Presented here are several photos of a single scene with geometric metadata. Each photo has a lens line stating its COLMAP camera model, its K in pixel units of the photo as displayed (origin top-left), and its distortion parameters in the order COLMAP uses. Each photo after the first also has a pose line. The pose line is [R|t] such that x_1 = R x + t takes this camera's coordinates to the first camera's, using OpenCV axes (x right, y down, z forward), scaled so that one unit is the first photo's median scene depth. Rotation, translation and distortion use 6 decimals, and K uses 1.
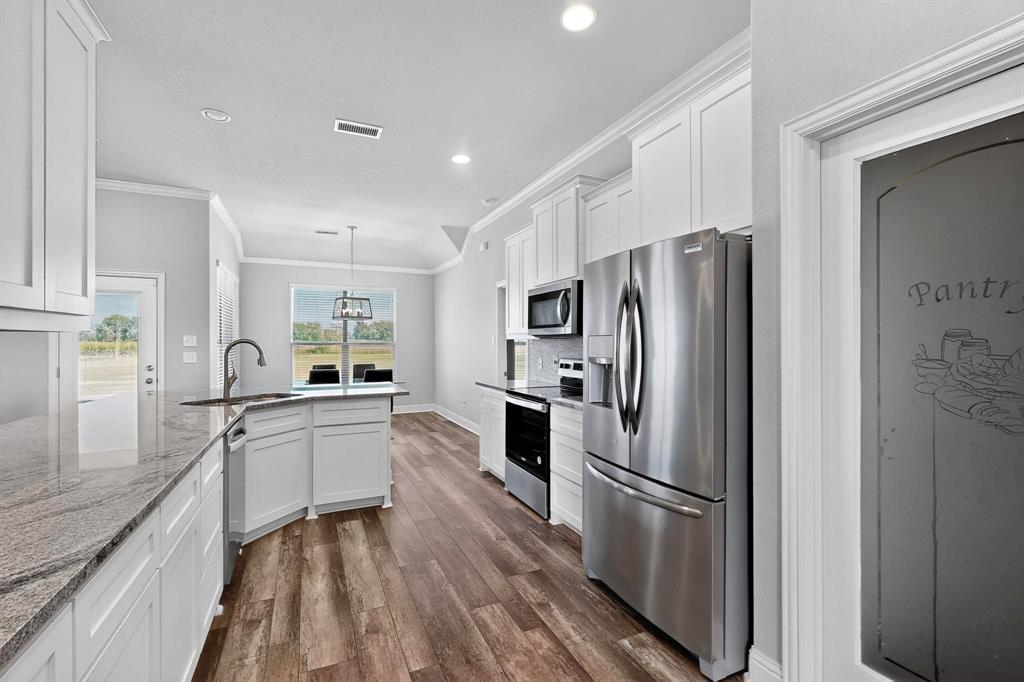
lens RADIAL K [[476.5, 0, 510.6], [0, 476.5, 344.4], [0, 0, 1]] dist [0.004472, 0.000745]
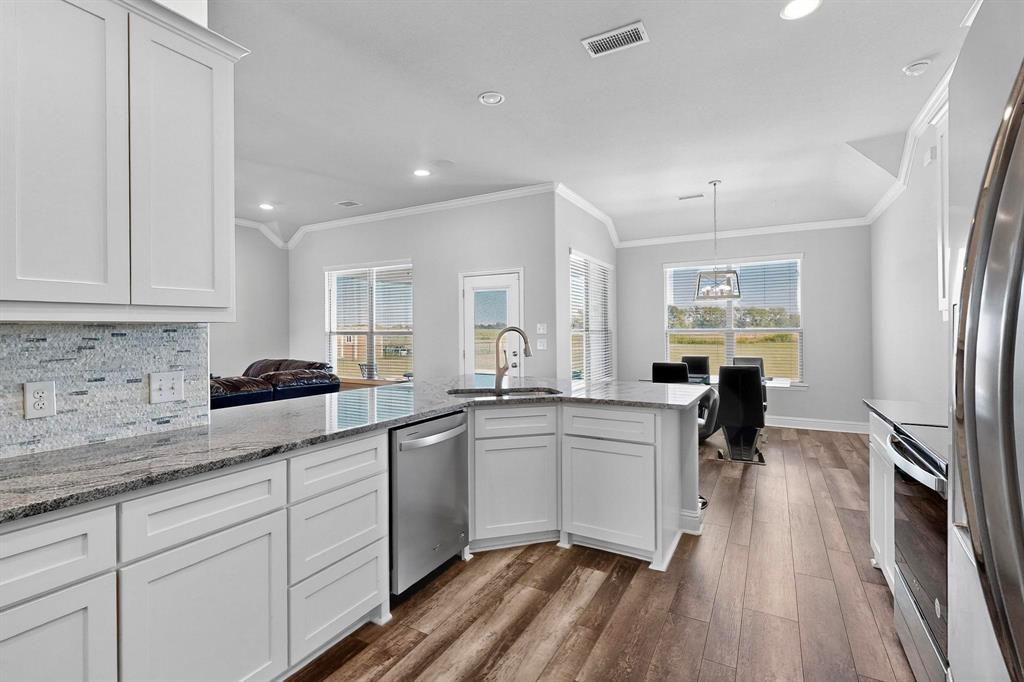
lens RADIAL K [[476.5, 0, 511.5], [0, 476.5, 330.3], [0, 0, 1]] dist [0.004472, 0.000745]
pose [[0.564521, -0.003649, -0.825410, 0.206688], [0.002030, 0.999993, -0.003032, -0.001537], [0.825416, 0.000036, 0.564525, 0.471342]]
